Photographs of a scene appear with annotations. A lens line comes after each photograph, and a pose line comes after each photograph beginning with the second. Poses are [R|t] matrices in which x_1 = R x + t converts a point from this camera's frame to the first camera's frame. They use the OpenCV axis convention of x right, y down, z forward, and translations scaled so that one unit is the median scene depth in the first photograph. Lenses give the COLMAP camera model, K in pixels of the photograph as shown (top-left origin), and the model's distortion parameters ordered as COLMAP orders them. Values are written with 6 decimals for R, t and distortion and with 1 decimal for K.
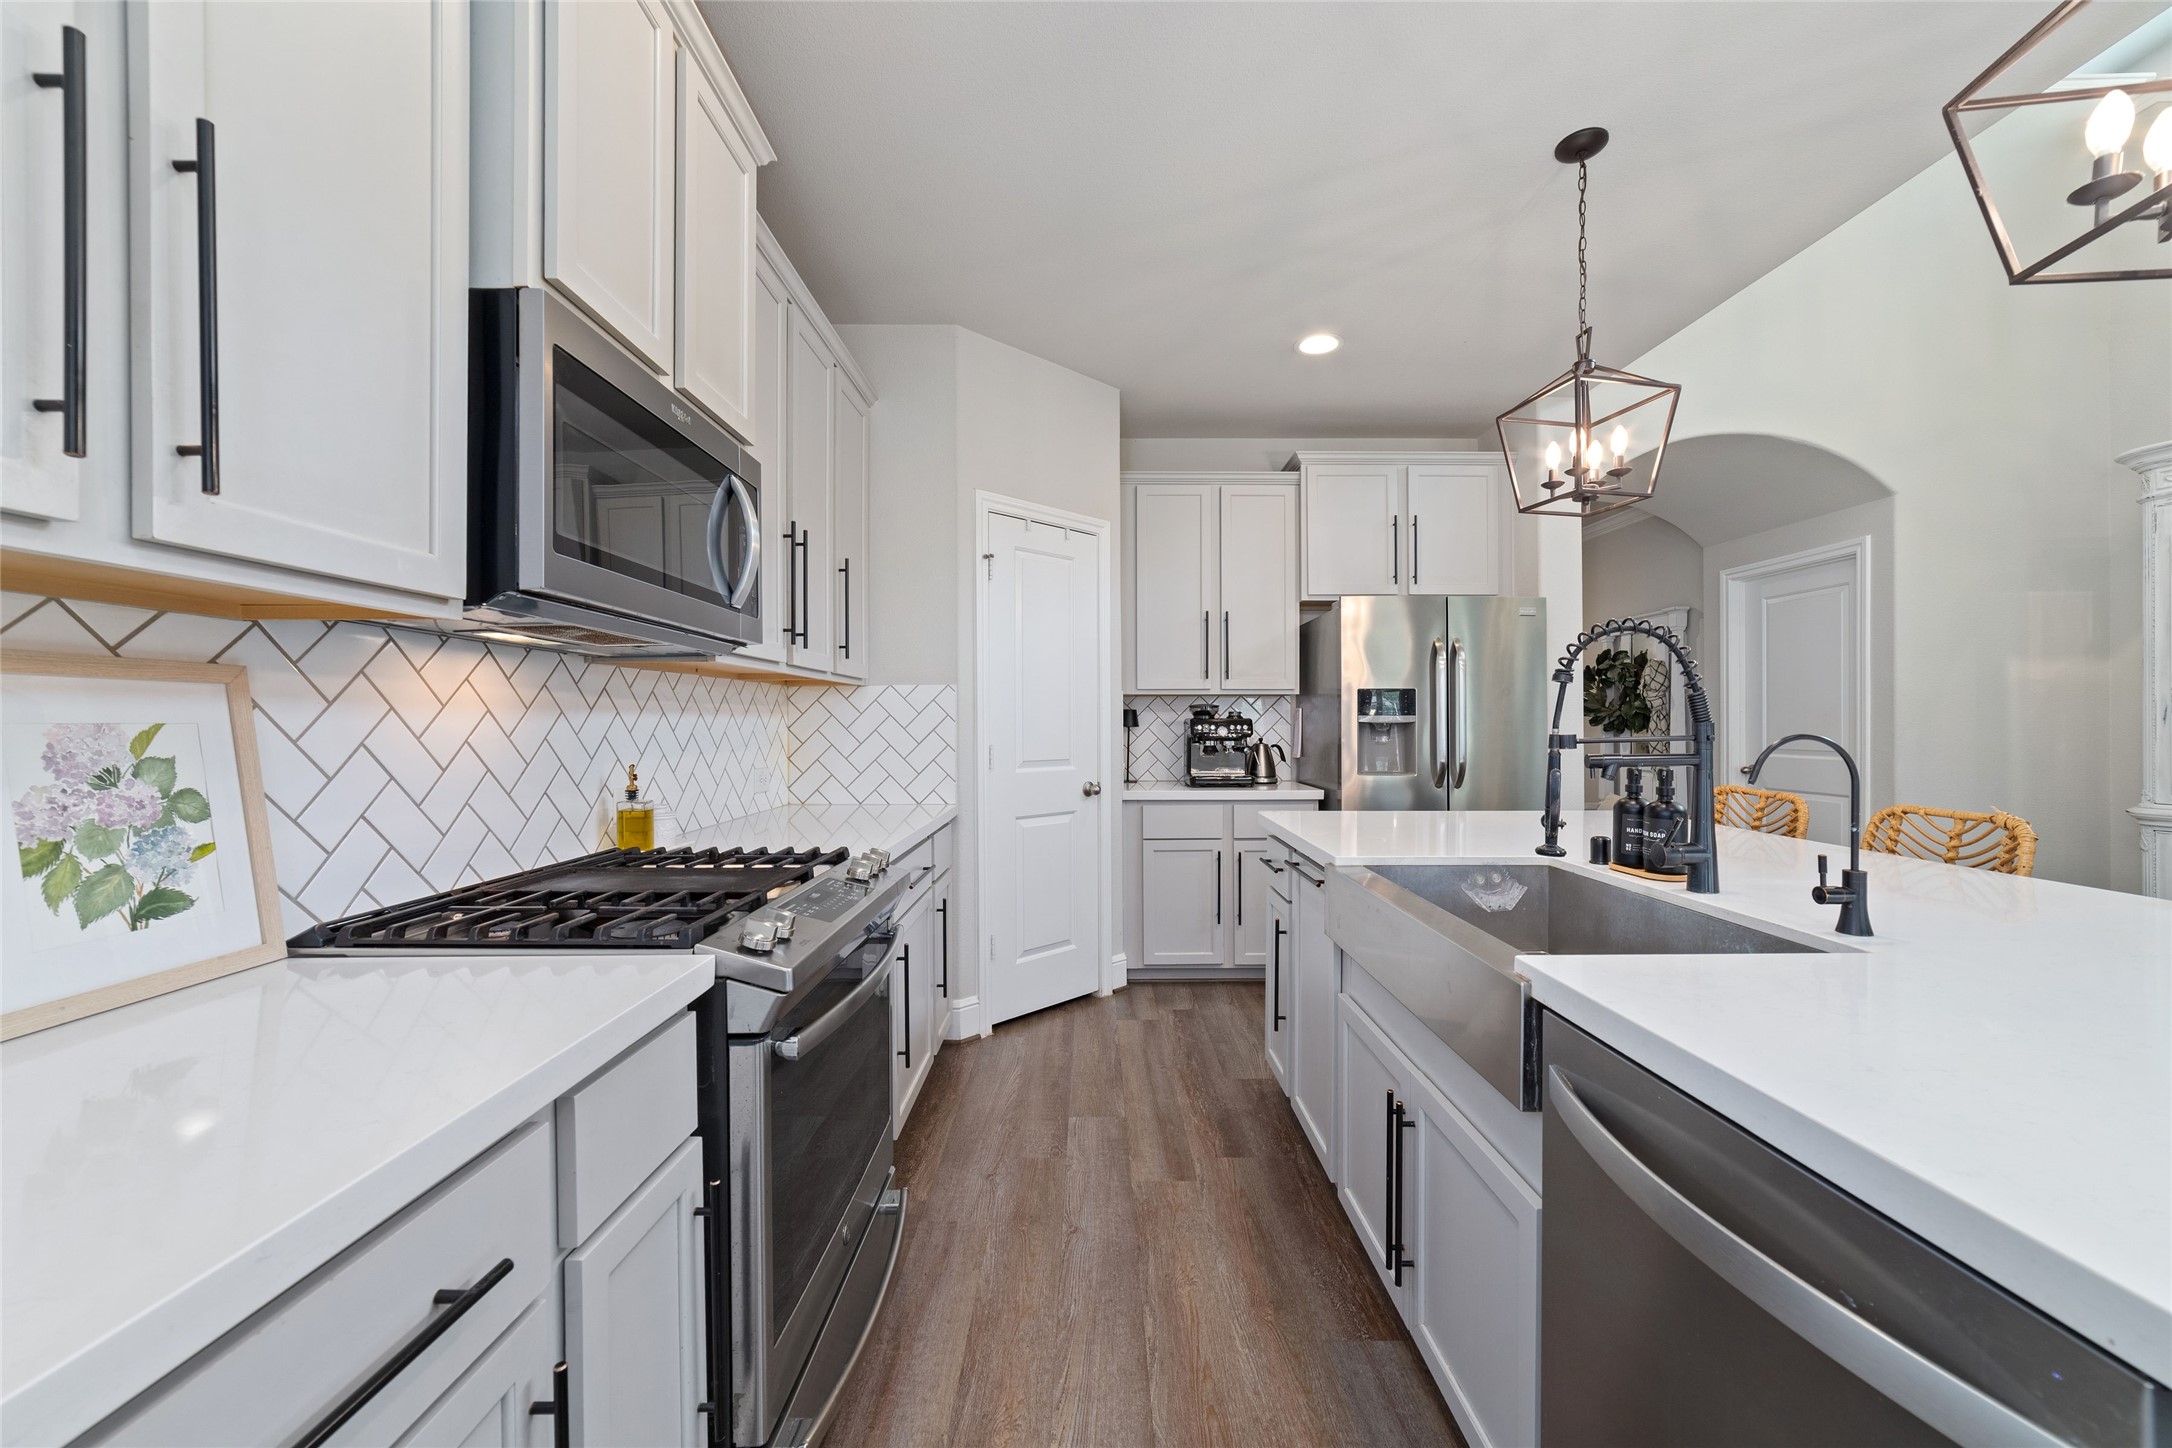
lens RADIAL K [[830.3, 0, 1095.6], [0, 830.3, 723.6], [0, 0, 1]] dist [-0.003149, 0.003136]
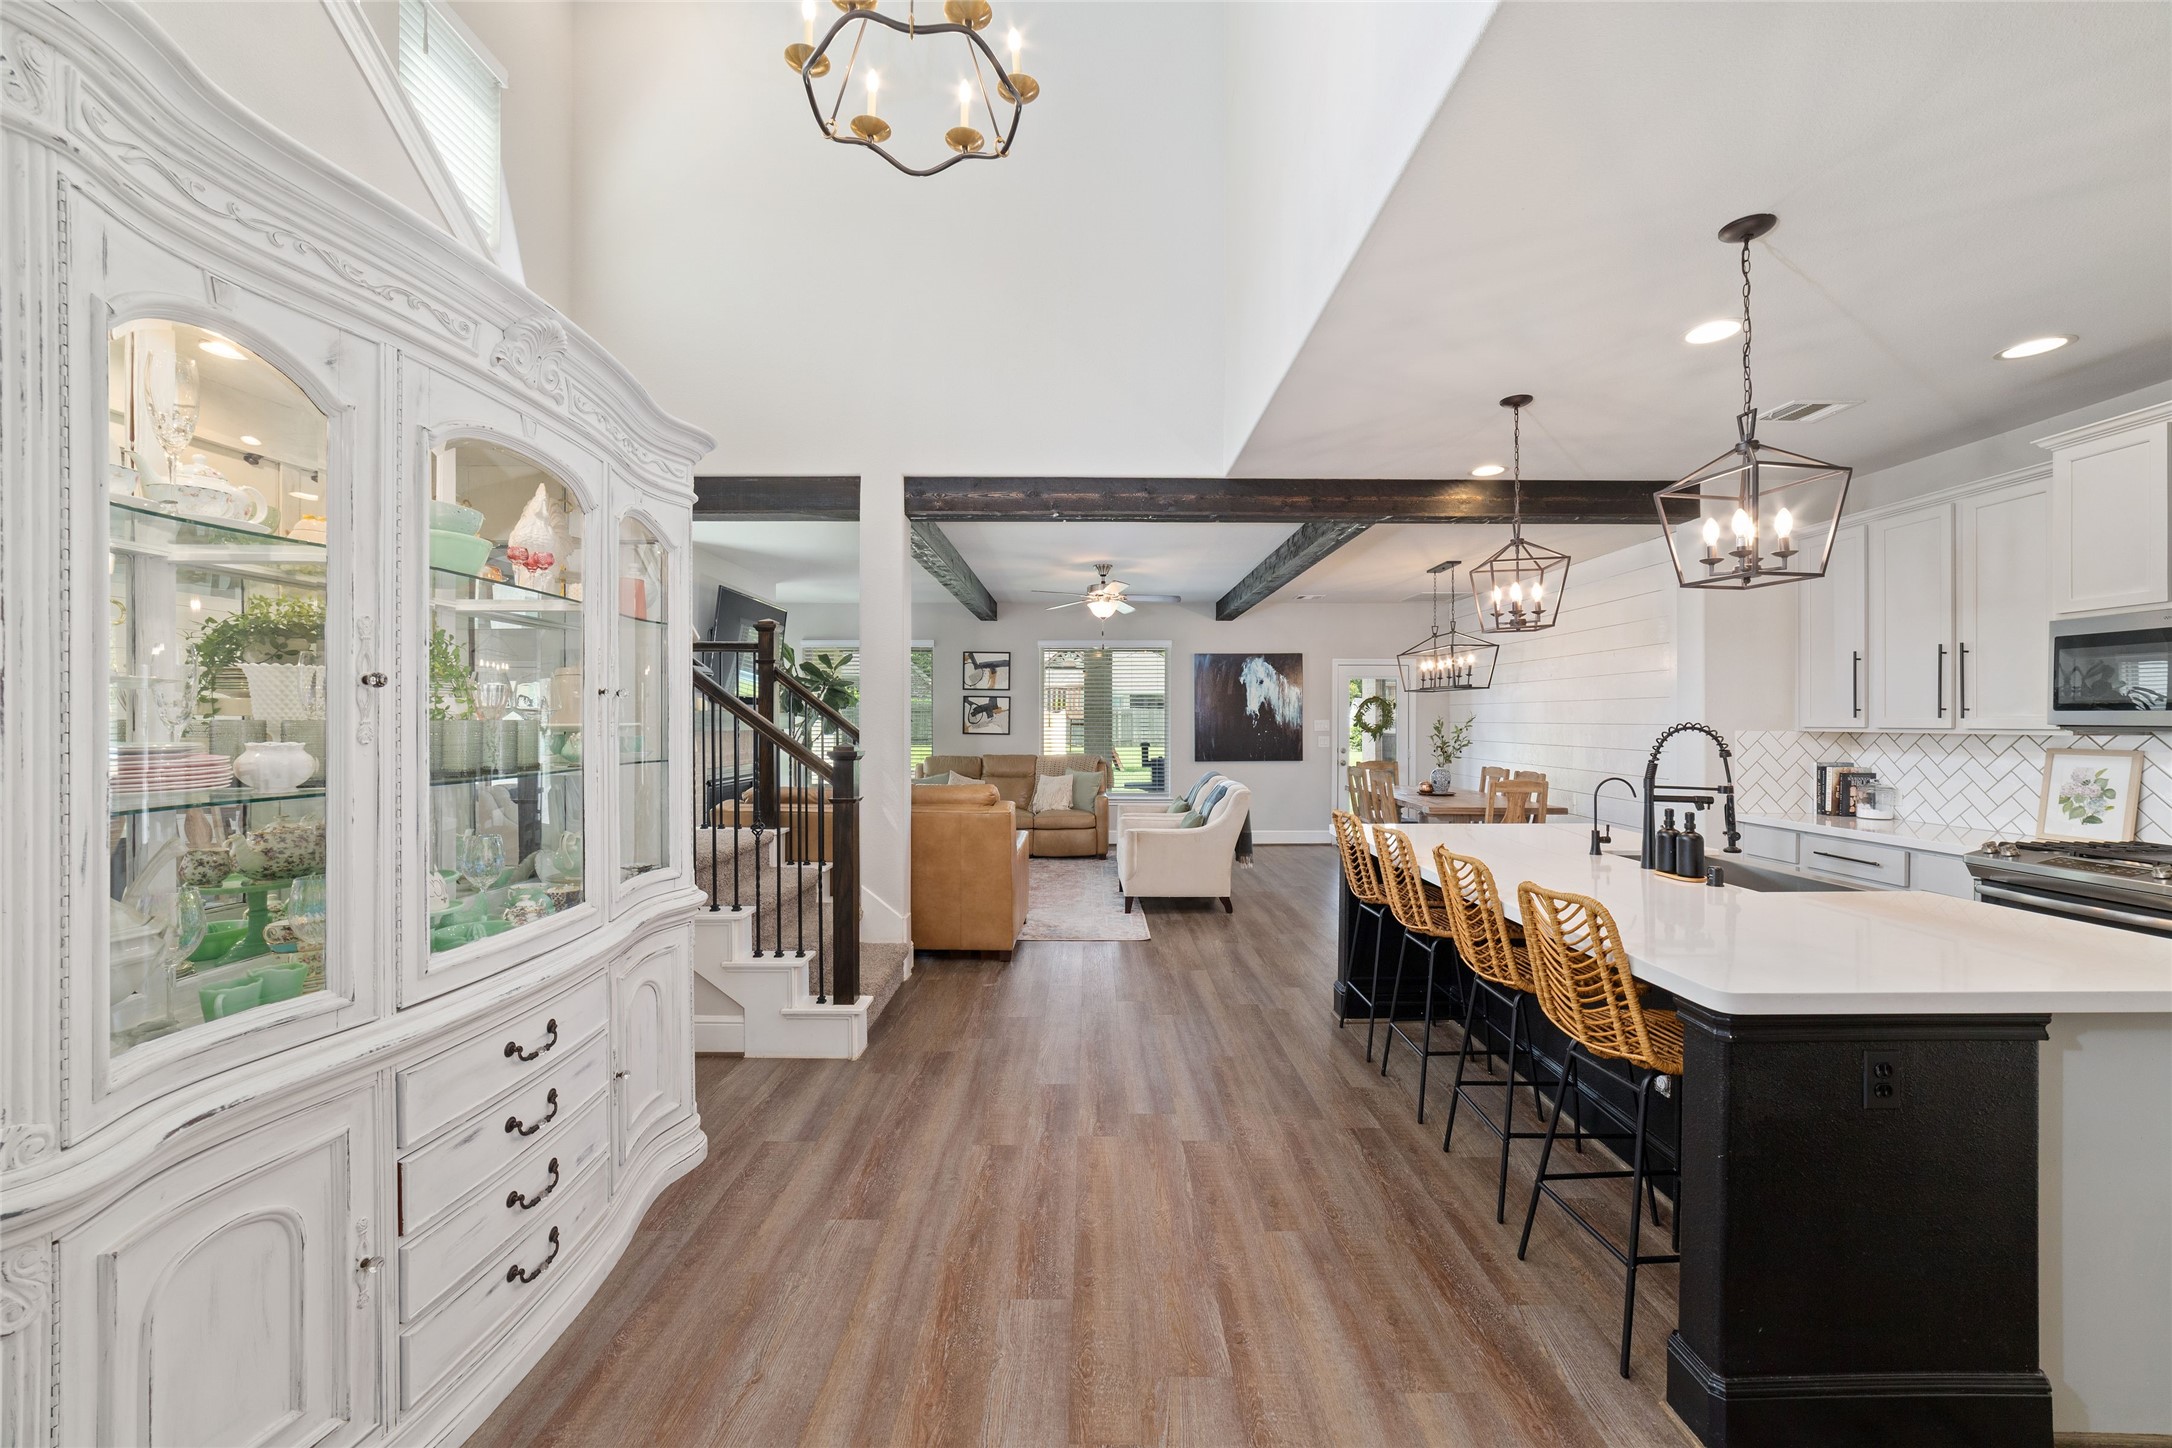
lens RADIAL K [[830.3, 0, 1085.2], [0, 830.3, 721.4], [0, 0, 1]] dist [-0.003149, 0.003136]
pose [[-0.999845, 0.002370, 0.017444, 1.759933], [0.002345, 0.999996, -0.001454, -0.116835], [-0.017447, -0.001412, -0.999847, 2.620272]]
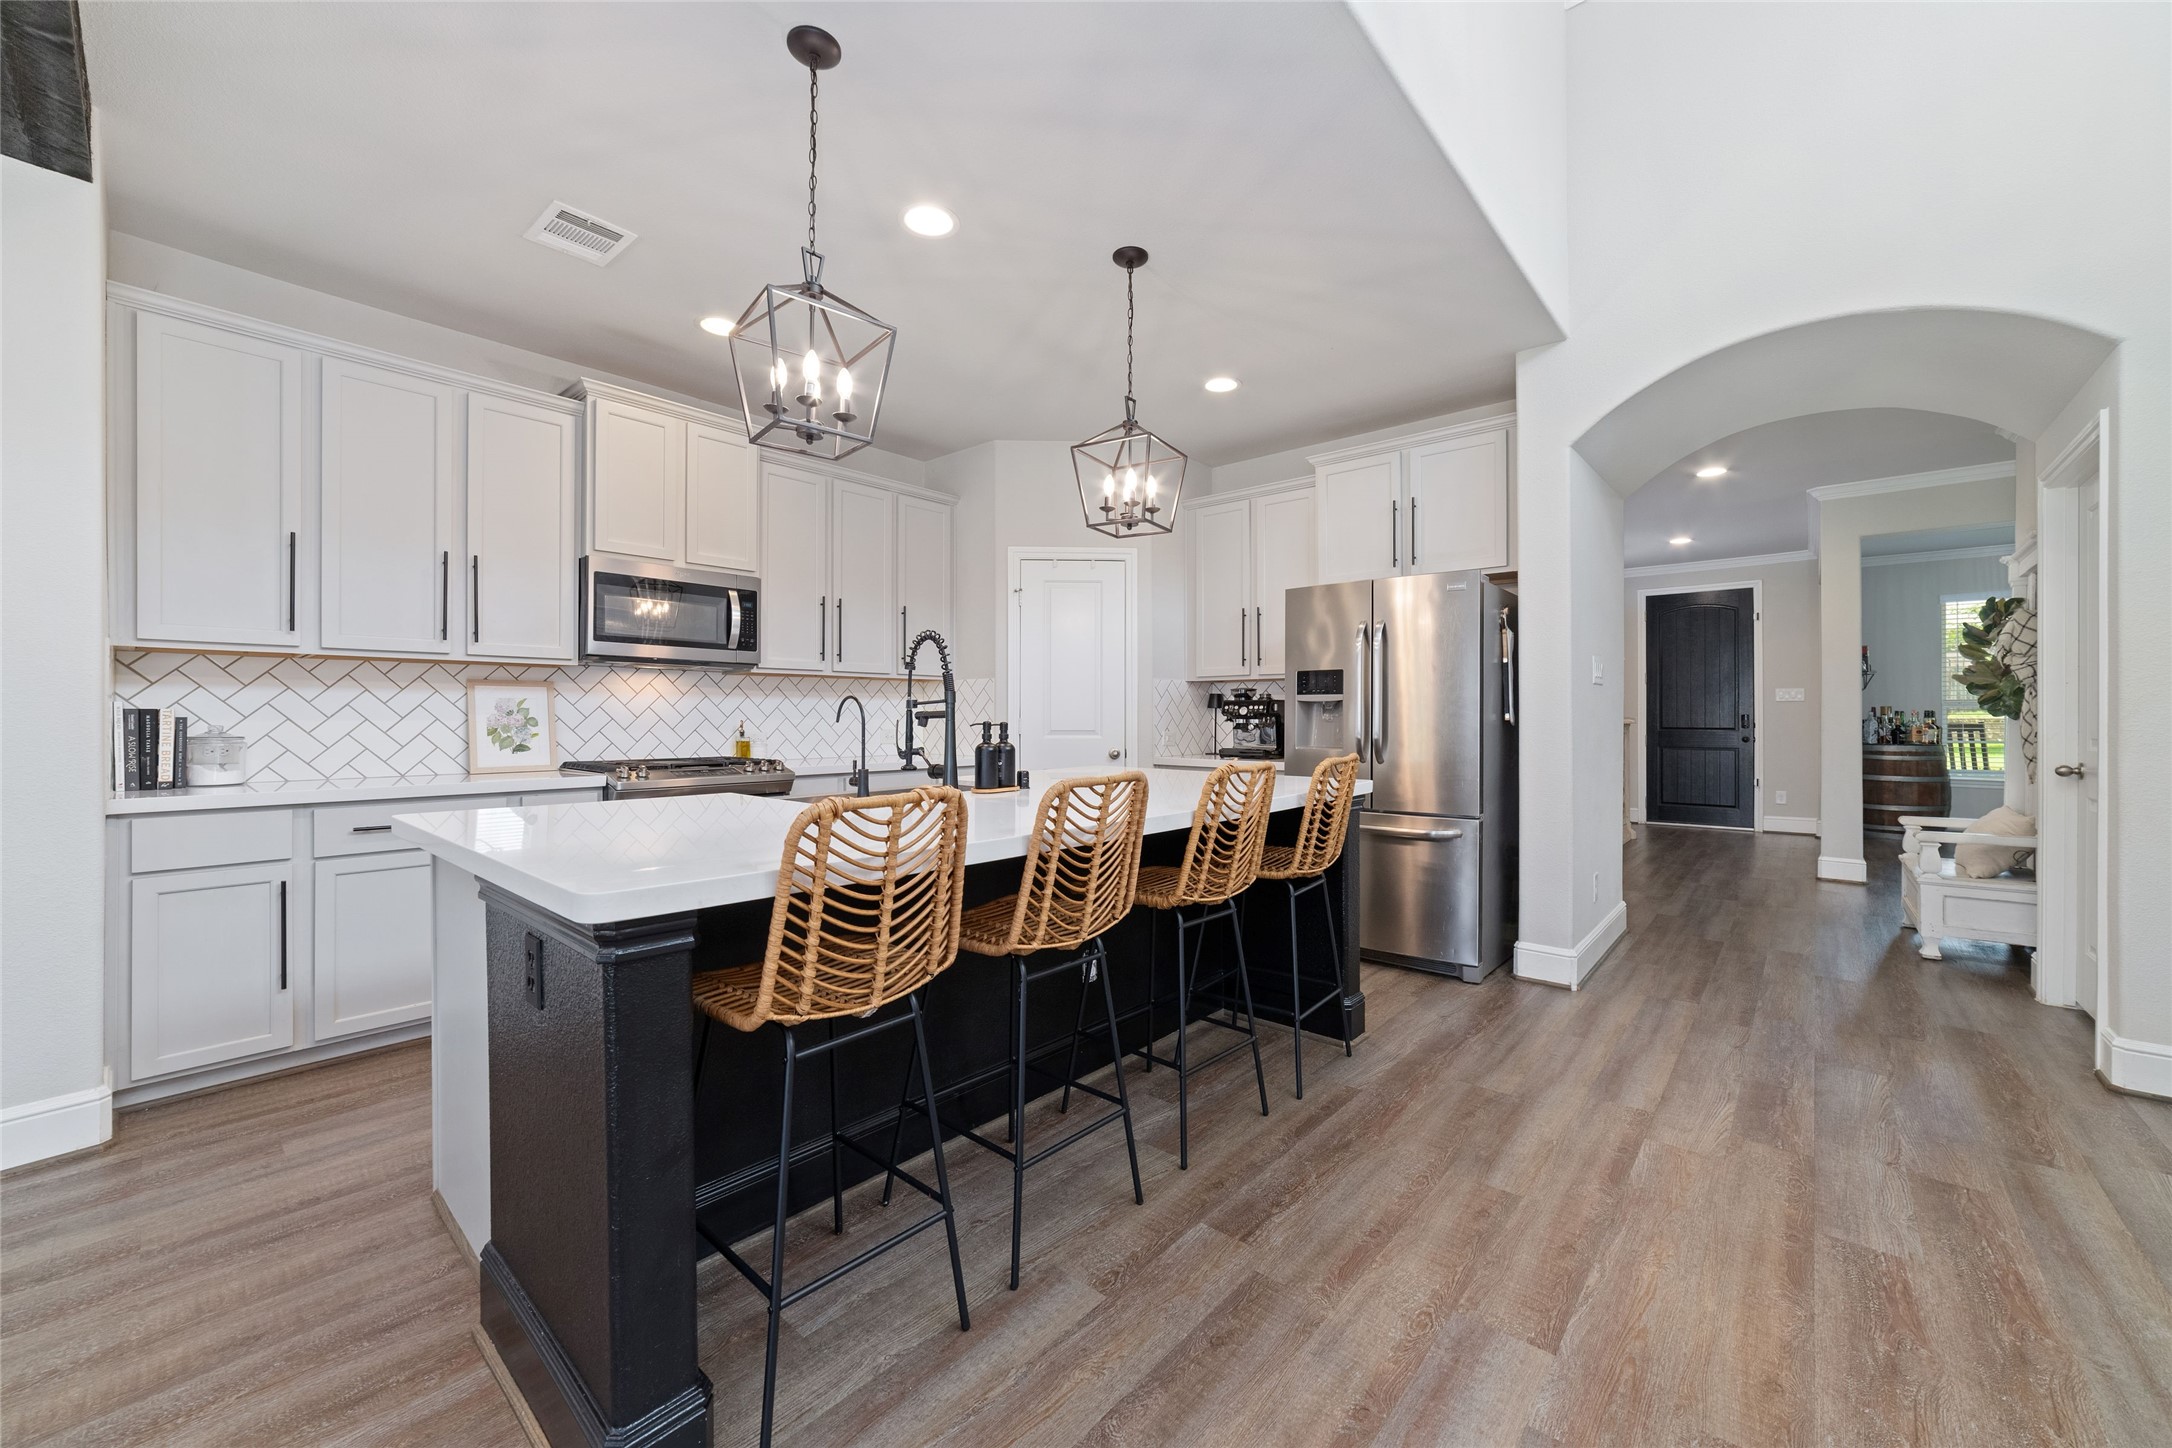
lens RADIAL K [[830.3, 0, 1099.0], [0, 830.3, 721.3], [0, 0, 1]] dist [-0.003149, 0.003136]
pose [[0.750106, 0.008005, -0.661269, 1.812148], [-0.002722, 0.999956, 0.009017, 0.033984], [0.661312, -0.004964, 0.750095, -0.032292]]
